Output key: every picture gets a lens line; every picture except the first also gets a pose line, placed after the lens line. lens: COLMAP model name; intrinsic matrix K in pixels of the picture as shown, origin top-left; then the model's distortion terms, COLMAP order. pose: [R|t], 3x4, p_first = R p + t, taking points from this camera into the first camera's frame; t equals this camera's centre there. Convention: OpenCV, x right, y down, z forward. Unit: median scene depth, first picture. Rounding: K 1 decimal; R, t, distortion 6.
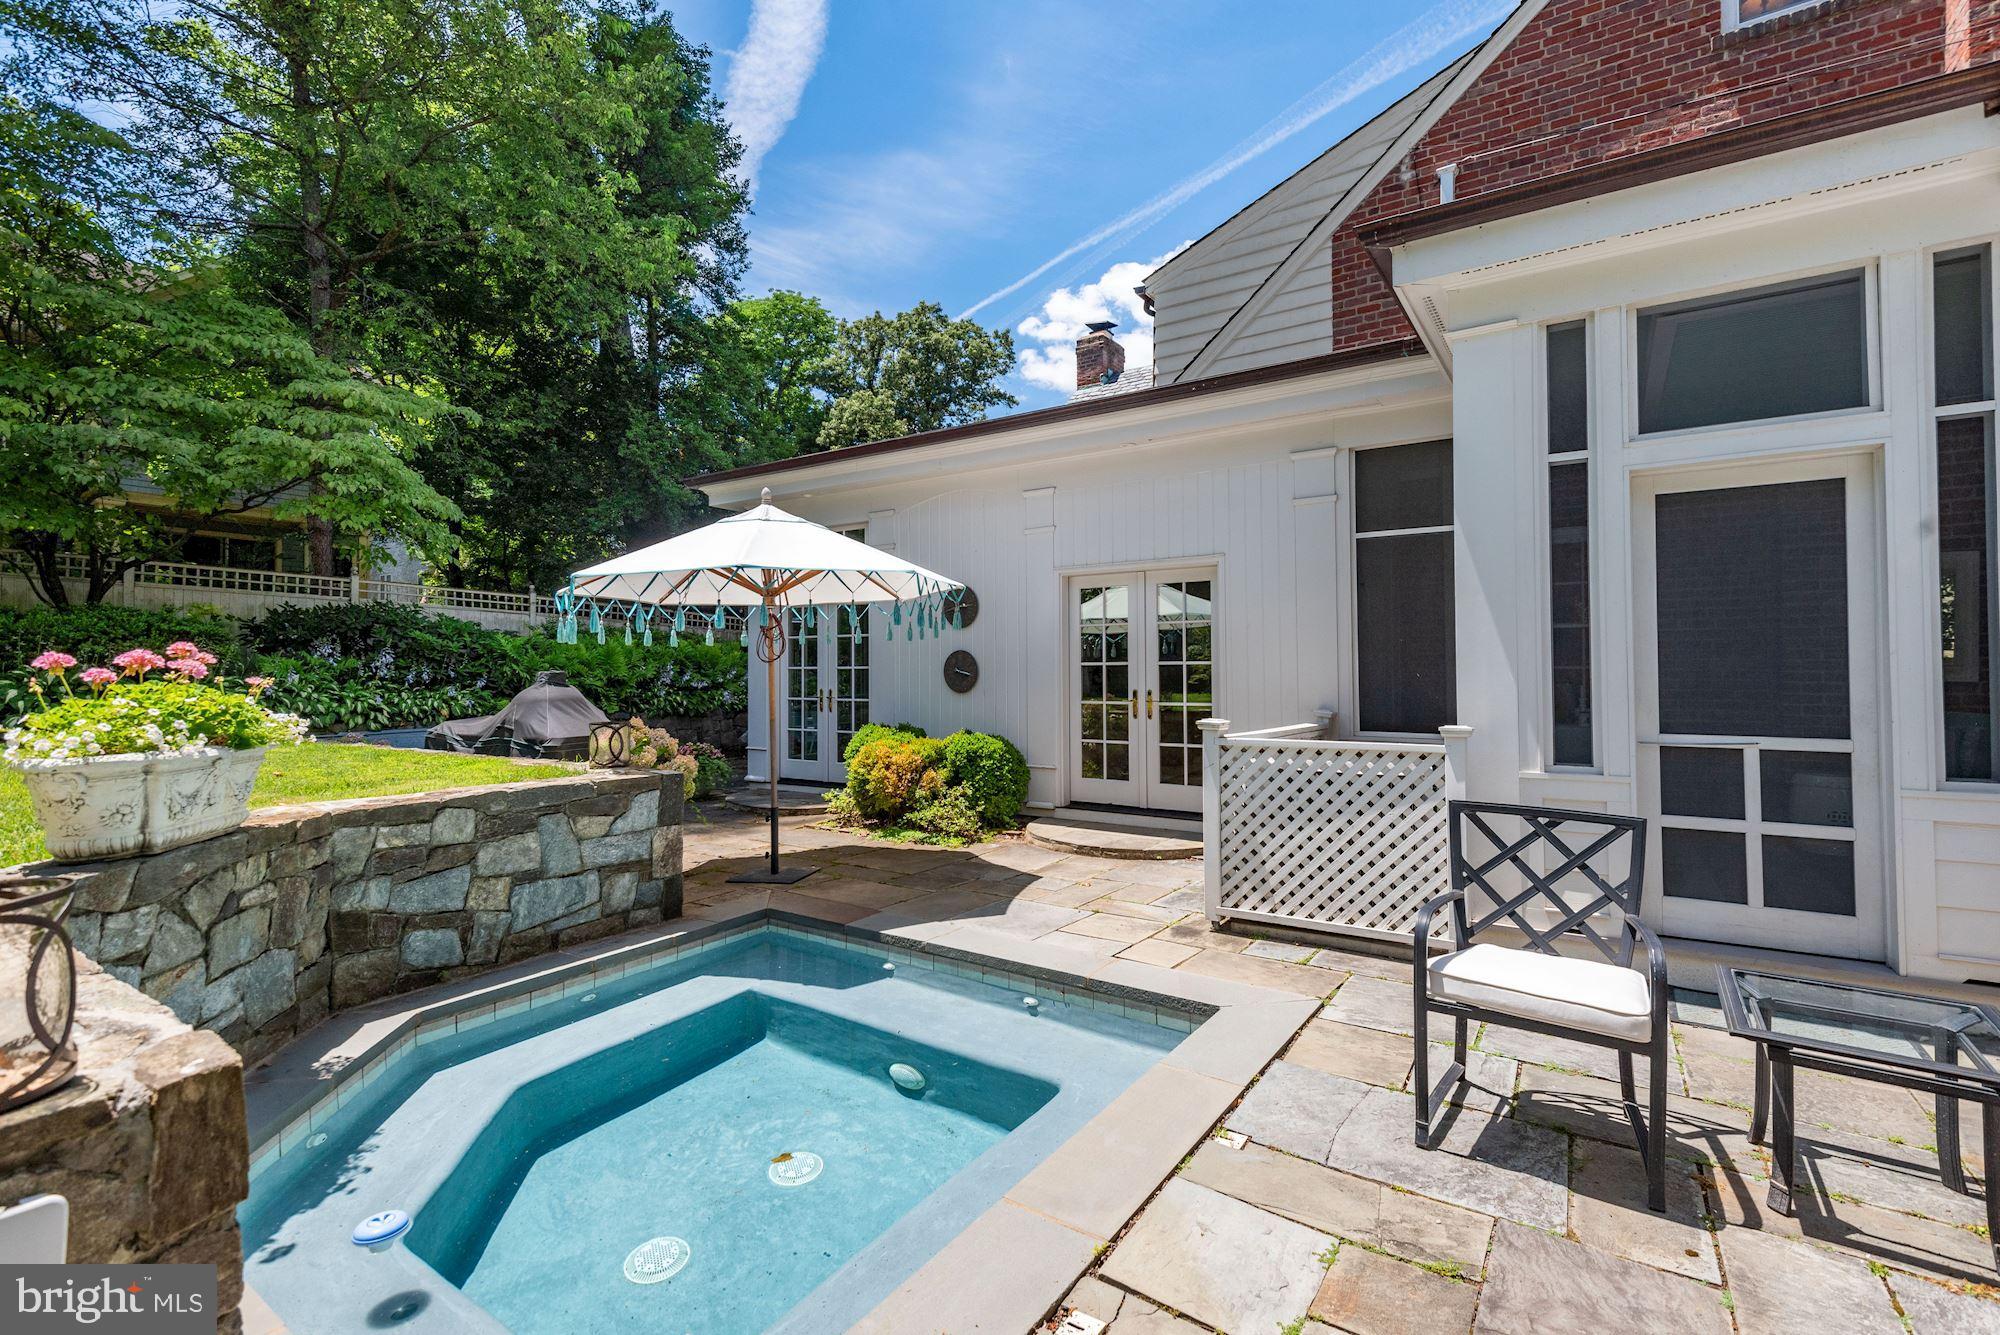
lens RADIAL K [[913.5, 0, 996.3], [0, 913.5, 656.4], [0, 0, 1]] dist [-0.004415, -0.004789]
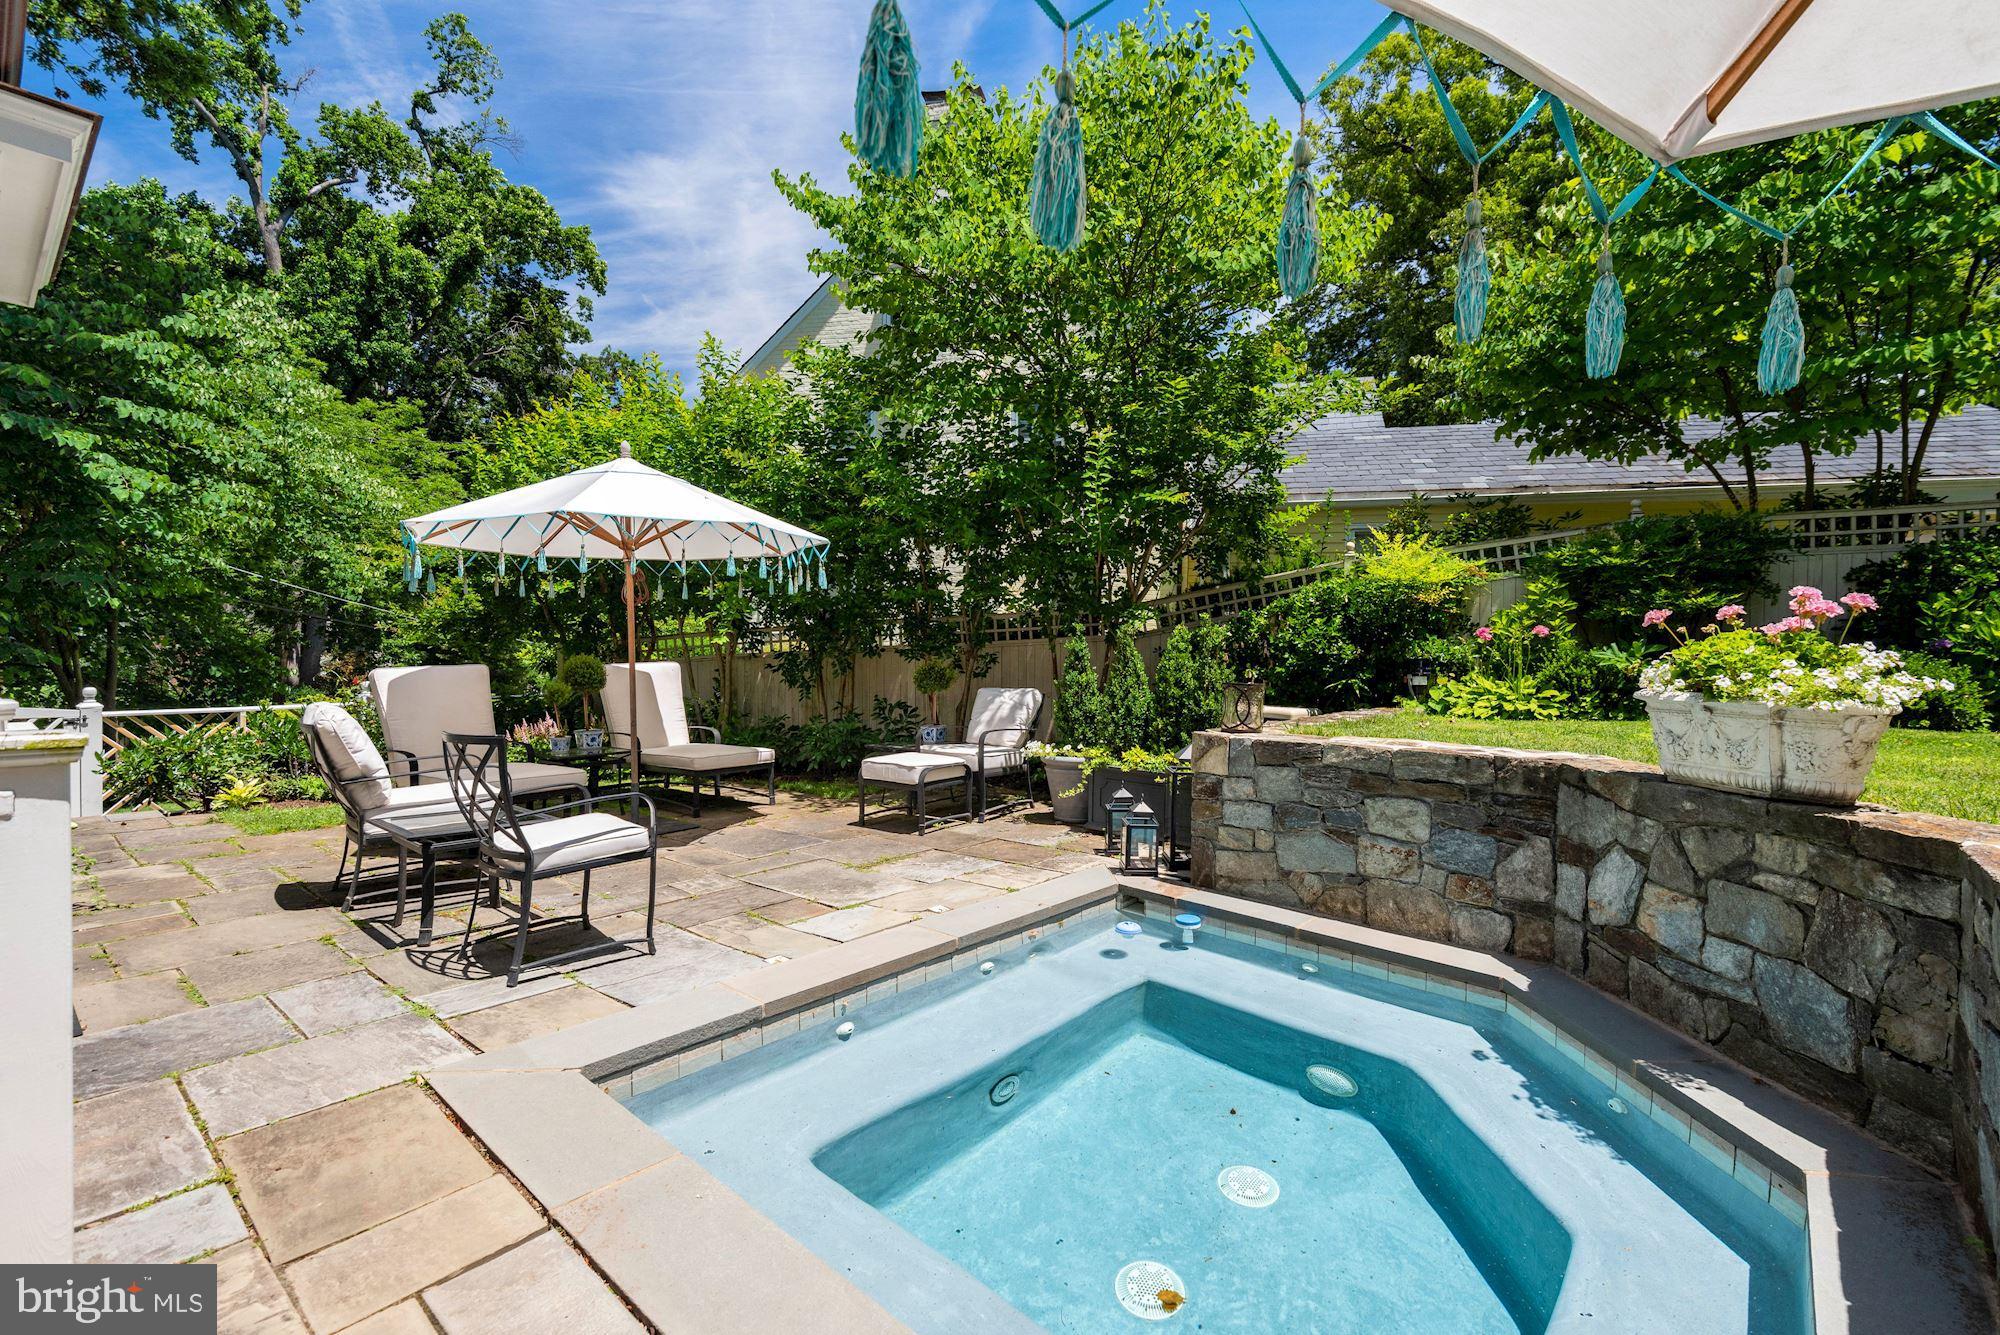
lens RADIAL K [[913.5, 0, 999.8], [0, 913.5, 652.3], [0, 0, 1]] dist [-0.004415, -0.004789]
pose [[-0.990472, -0.001768, 0.137700, -0.237147], [-0.000781, 0.999974, 0.007222, 0.050245], [-0.137709, 0.007046, -0.990448, 2.051140]]
